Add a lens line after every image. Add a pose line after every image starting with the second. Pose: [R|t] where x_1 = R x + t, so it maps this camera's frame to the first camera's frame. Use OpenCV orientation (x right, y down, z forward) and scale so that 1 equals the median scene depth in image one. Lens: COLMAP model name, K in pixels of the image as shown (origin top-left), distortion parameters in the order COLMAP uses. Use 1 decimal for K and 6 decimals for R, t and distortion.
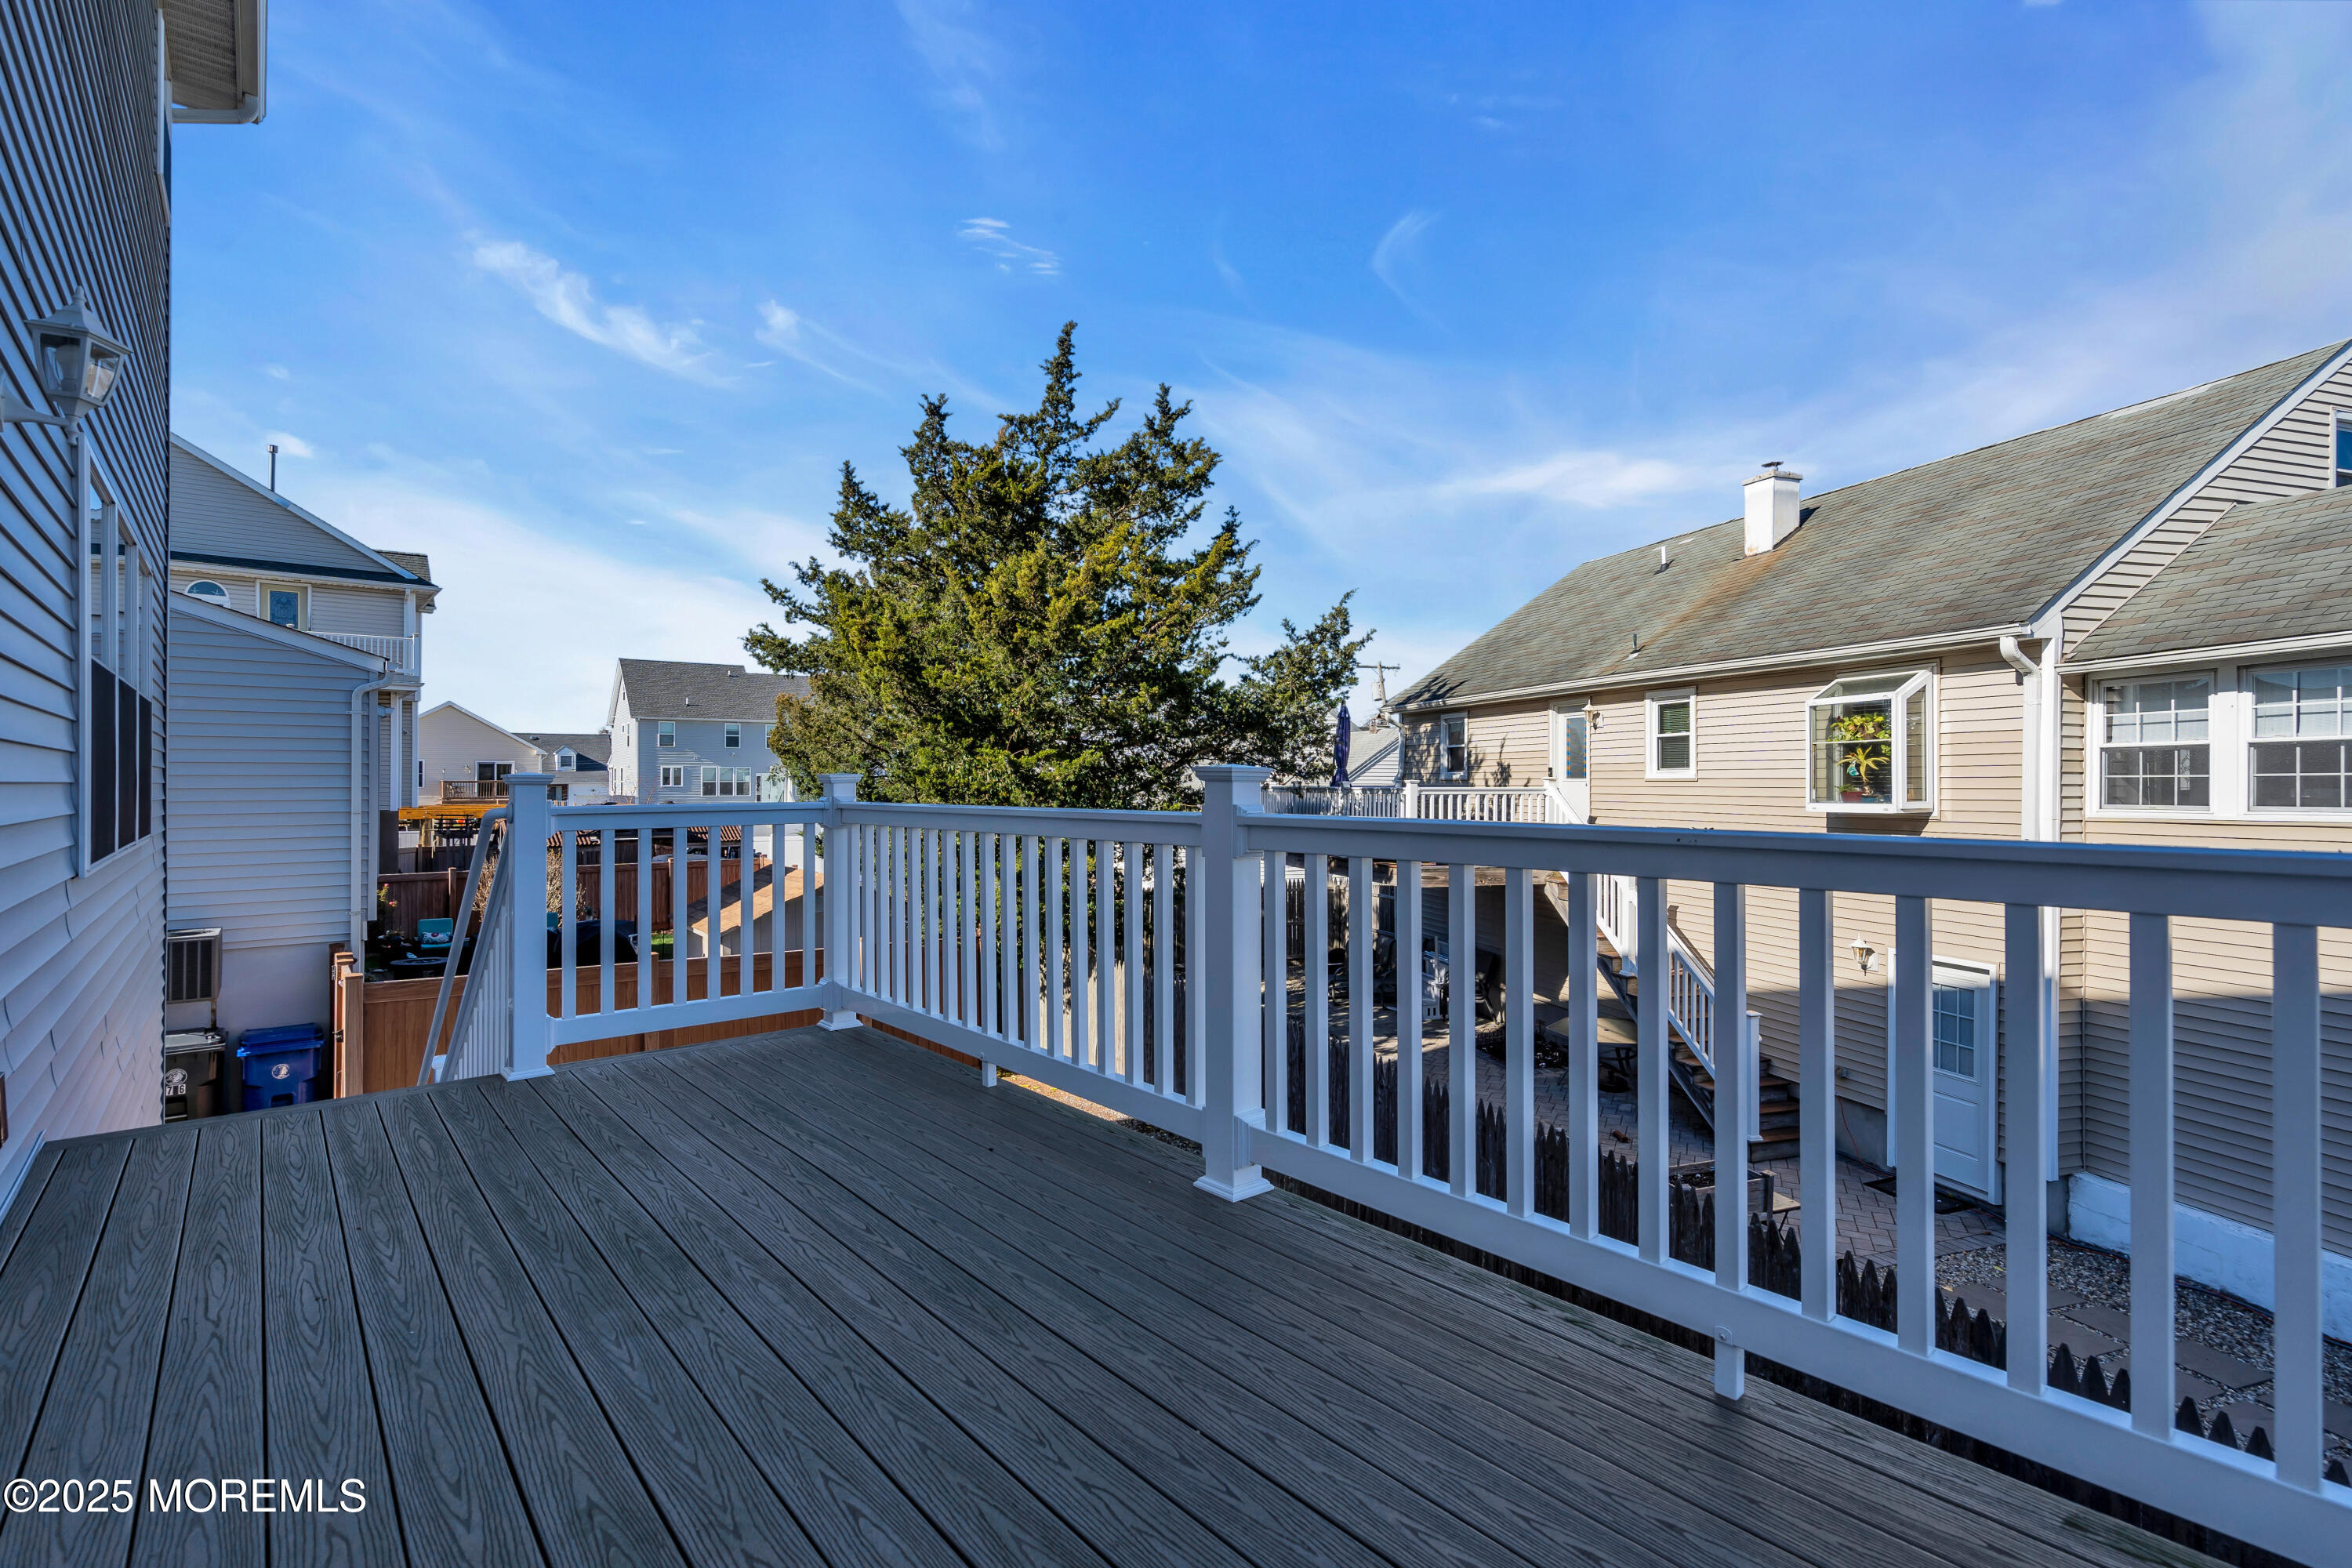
lens RADIAL K [[1076.6, 0, 1179.2], [0, 1076.6, 782.3], [0, 0, 1]] dist [-0.003113, 0.000675]
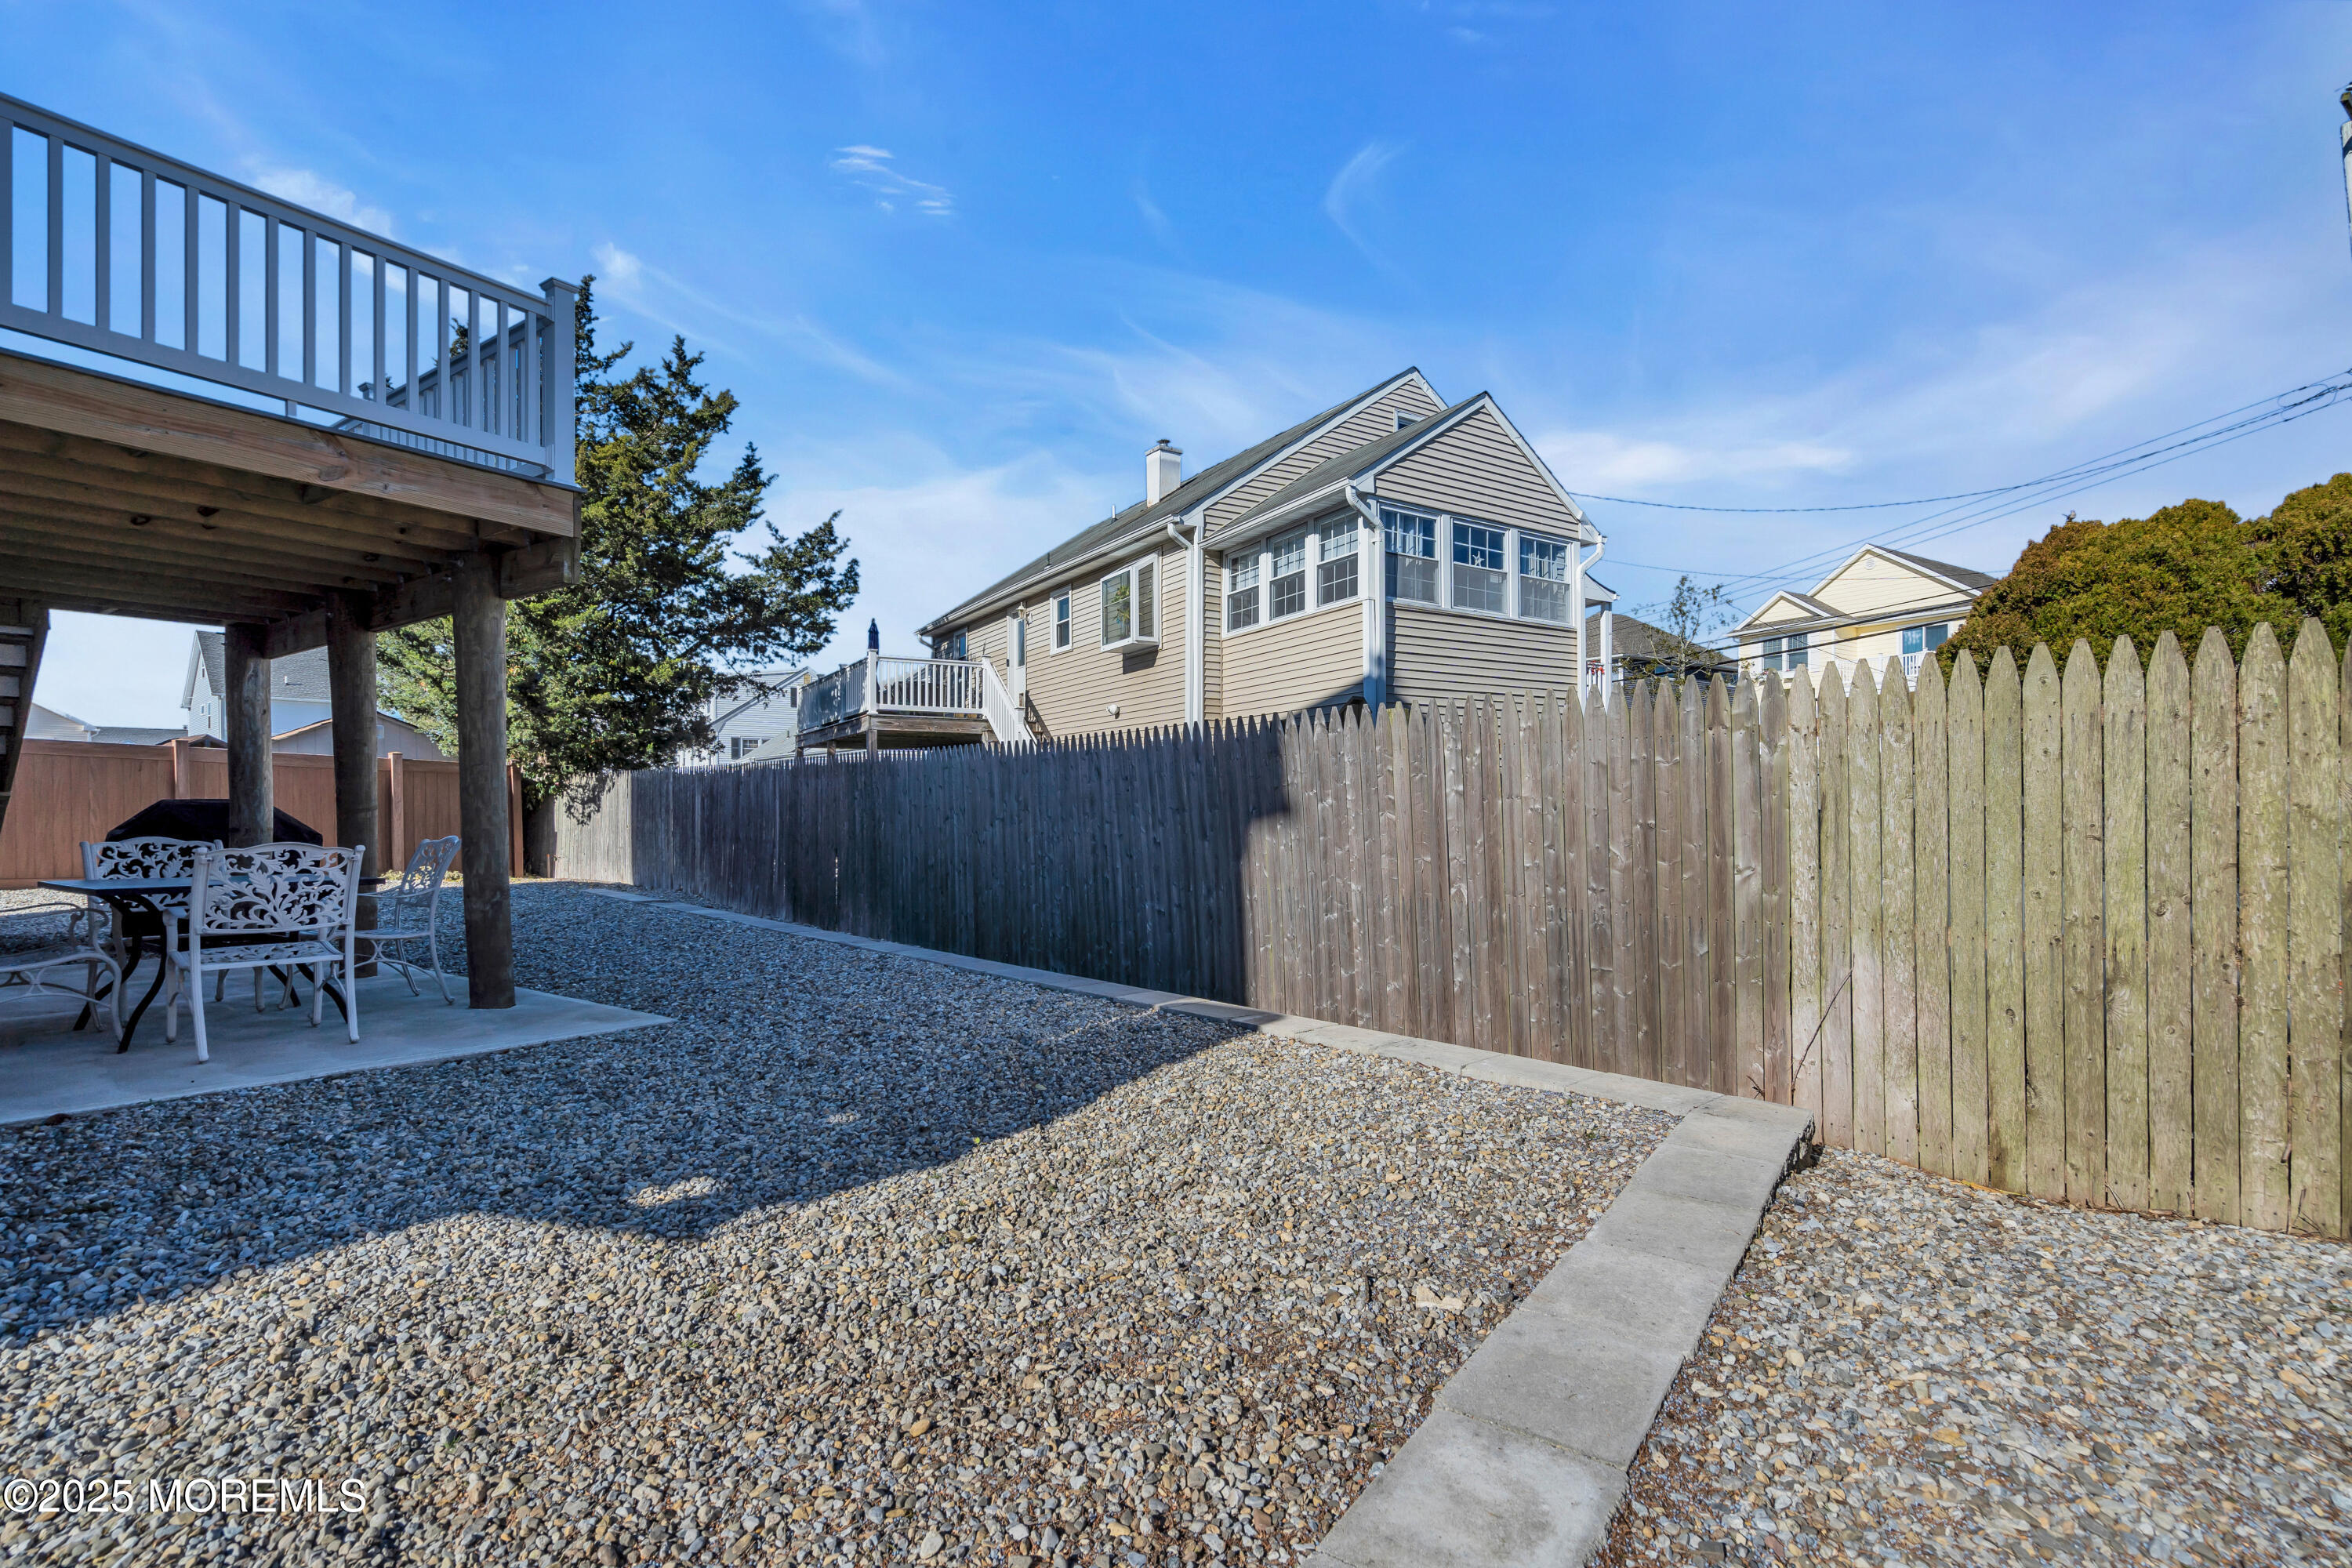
lens RADIAL K [[1076.6, 0, 1184.4], [0, 1076.6, 811.9], [0, 0, 1]] dist [-0.003113, 0.000675]
pose [[0.966934, -0.003183, 0.255008, 0.249231], [0.003793, 0.999991, -0.001901, 0.204149], [-0.255000, 0.002806, 0.966937, -0.391308]]
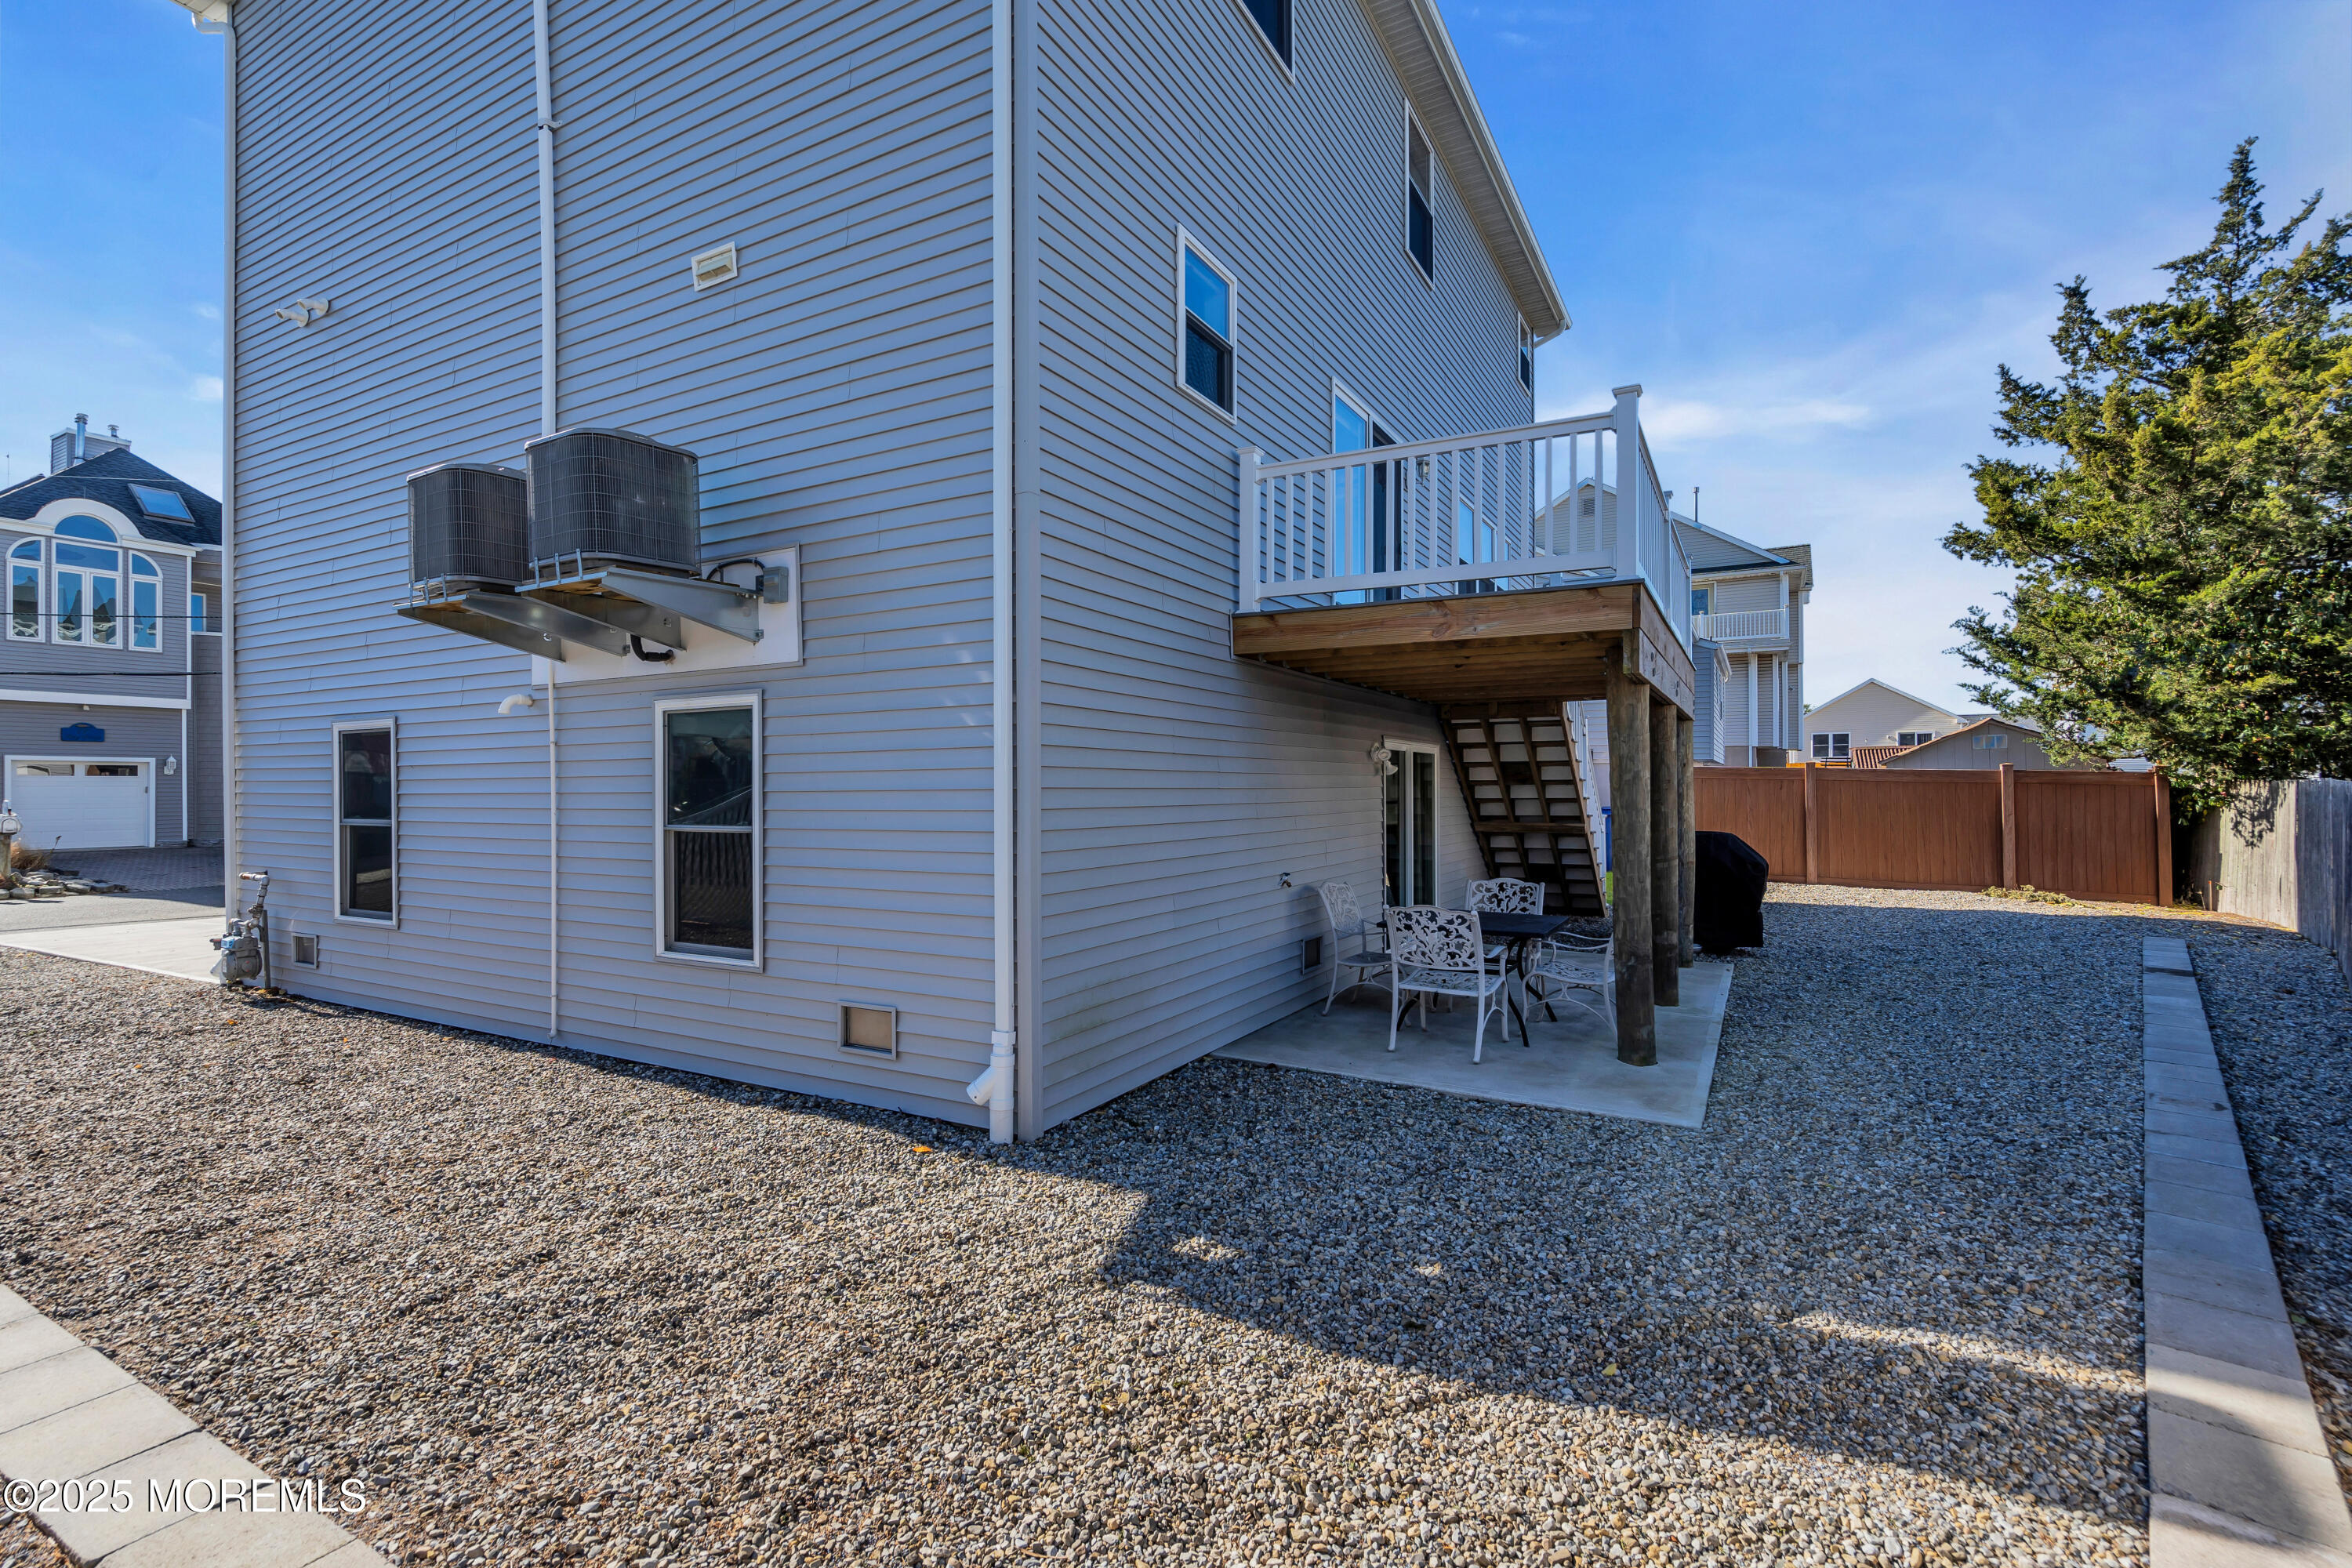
lens RADIAL K [[1076.6, 0, 1162.1], [0, 1076.6, 775.3], [0, 0, 1]] dist [-0.003113, 0.000675]
pose [[0.344027, -0.011566, -0.938888, 0.464053], [0.000339, 0.999926, -0.012194, 0.160782], [0.938960, 0.003876, 0.344006, -0.257800]]
